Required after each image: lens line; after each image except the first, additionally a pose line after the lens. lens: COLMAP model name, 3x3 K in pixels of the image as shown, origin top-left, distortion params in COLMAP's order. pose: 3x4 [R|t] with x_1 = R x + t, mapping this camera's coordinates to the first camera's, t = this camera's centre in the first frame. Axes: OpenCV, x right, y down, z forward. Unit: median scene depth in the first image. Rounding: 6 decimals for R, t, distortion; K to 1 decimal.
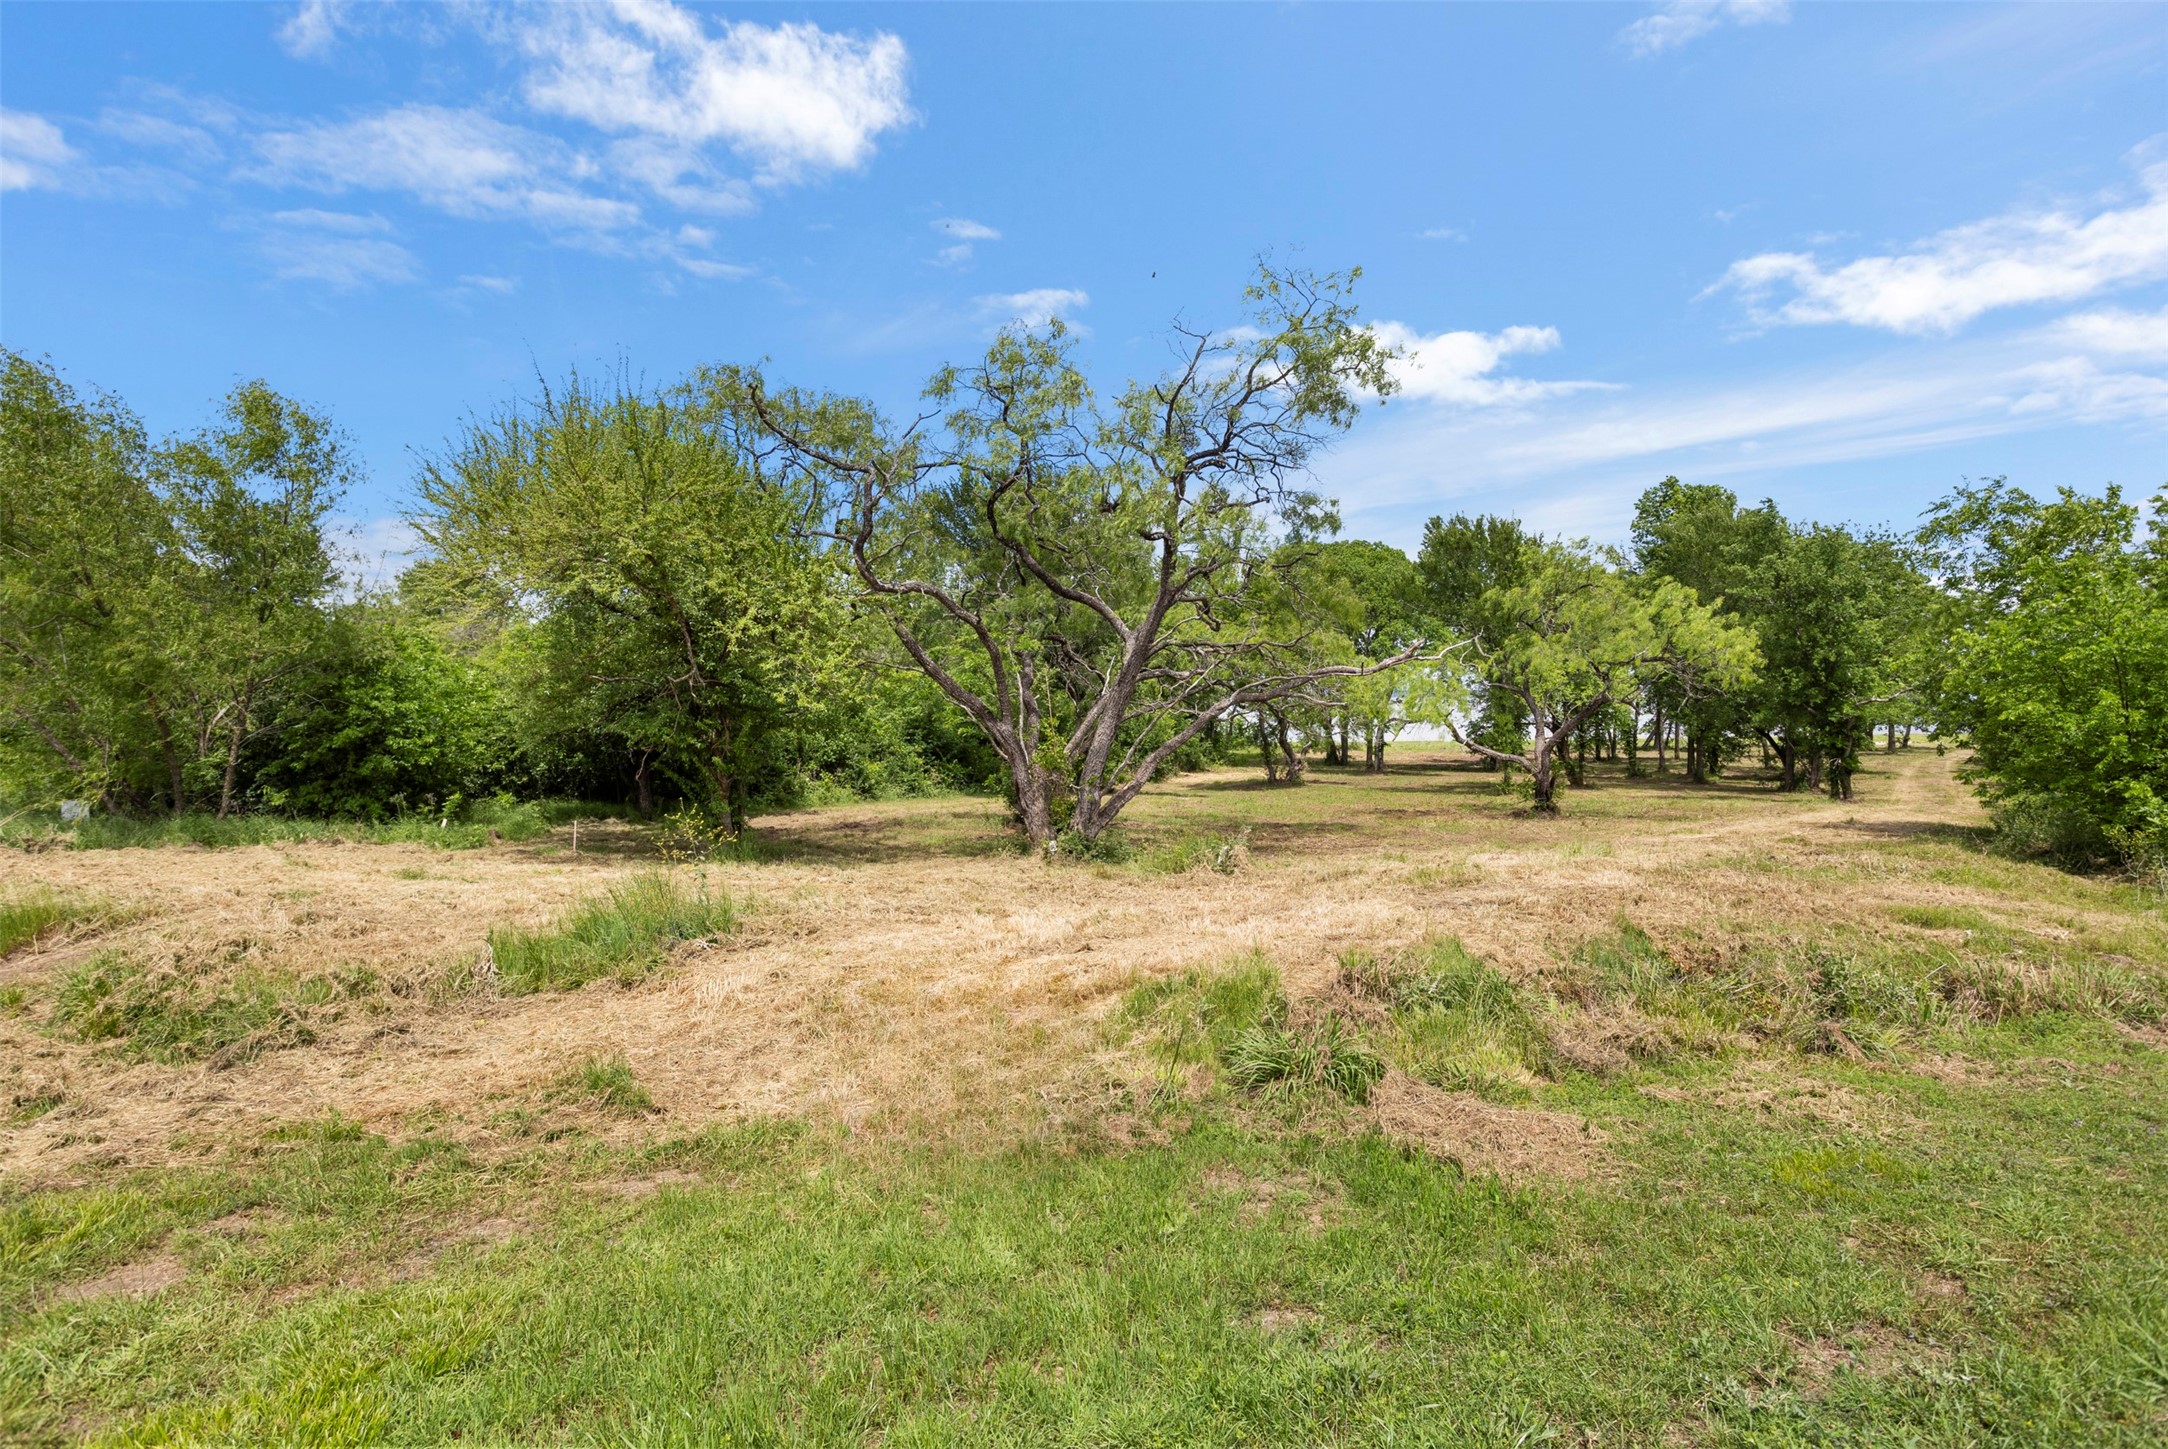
lens RADIAL K [[1185.5, 0, 1085.4], [0, 1185.5, 732.8], [0, 0, 1]] dist [-0.000401, -0.000124]
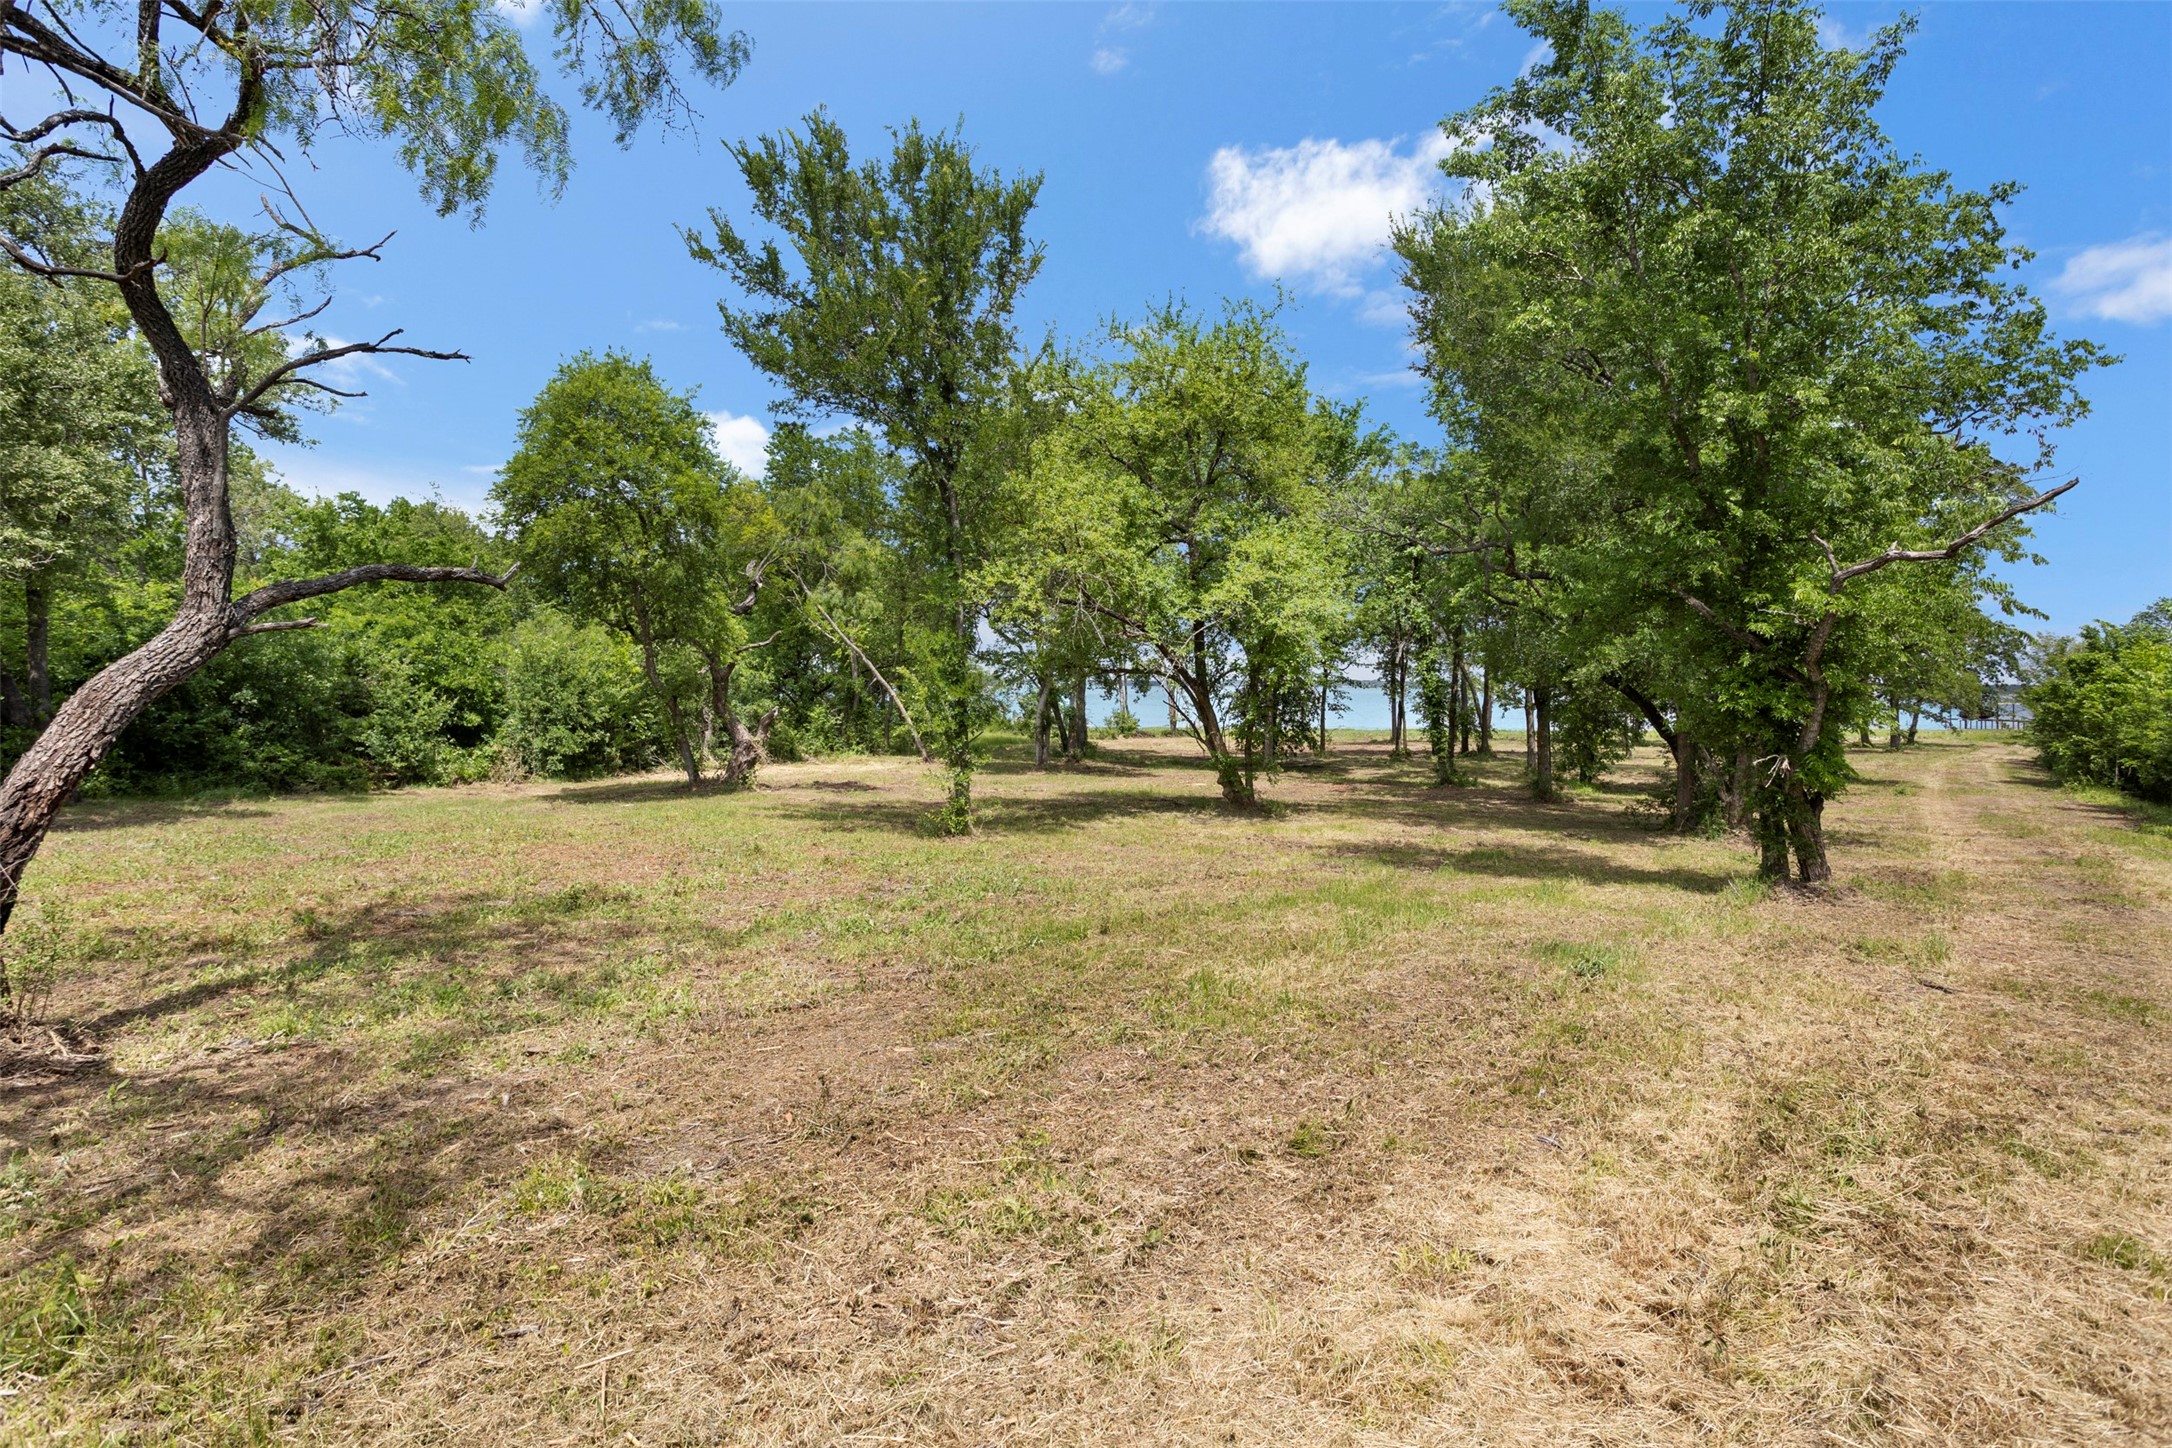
lens RADIAL K [[1187.6, 0, 1084.7], [0, 1187.6, 717.2], [0, 0, 1]] dist [-0.000401, -0.000124]
pose [[0.999889, 0.013907, 0.005292, 0.447555], [-0.013888, 0.999898, -0.003478, 0.014908], [-0.005340, 0.003404, 0.999980, 0.683497]]
